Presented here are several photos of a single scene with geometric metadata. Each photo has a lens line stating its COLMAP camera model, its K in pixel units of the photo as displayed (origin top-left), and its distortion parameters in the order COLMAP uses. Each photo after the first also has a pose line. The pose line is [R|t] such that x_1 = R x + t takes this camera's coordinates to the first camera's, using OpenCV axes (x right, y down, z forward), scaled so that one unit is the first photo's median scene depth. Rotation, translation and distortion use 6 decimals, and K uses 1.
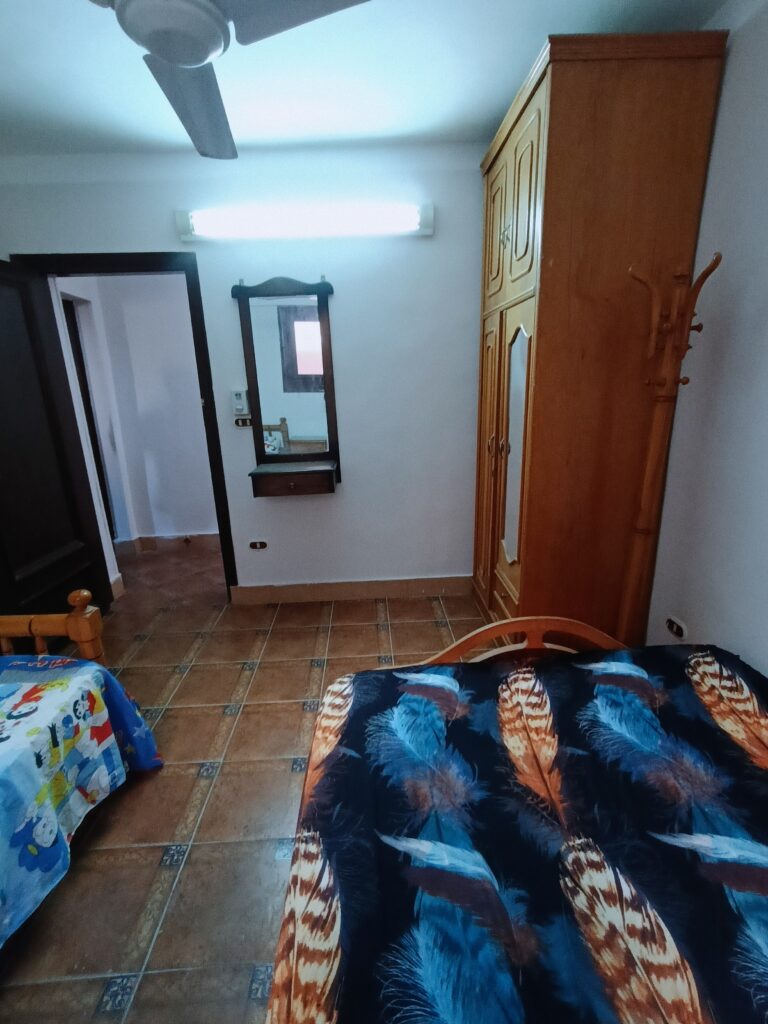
lens RADIAL K [[491.2, 0, 378.5], [0, 491.2, 511.8], [0, 0, 1]] dist [-0.001127, 0.011554]
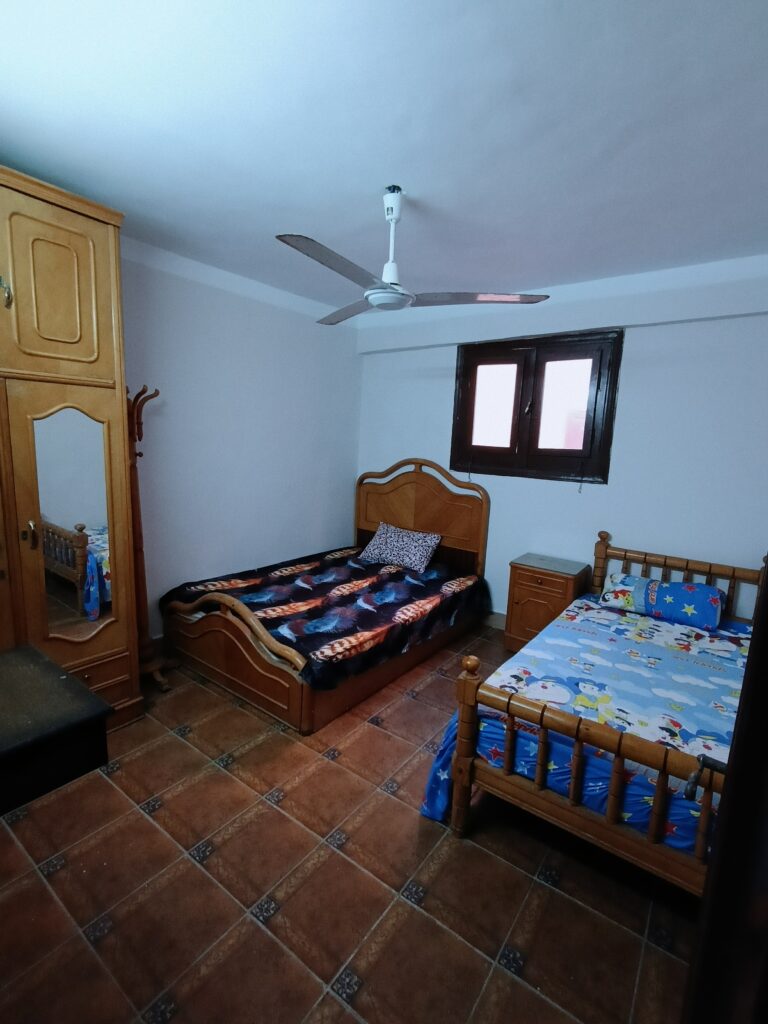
lens RADIAL K [[491.2, 0, 378.5], [0, 491.2, 511.8], [0, 0, 1]] dist [-0.001127, 0.011554]
pose [[-0.781831, -0.095442, 0.616142, -1.231593], [0.152513, 0.928918, 0.337418, -0.603420], [-0.604549, 0.357774, -0.711701, 2.032243]]
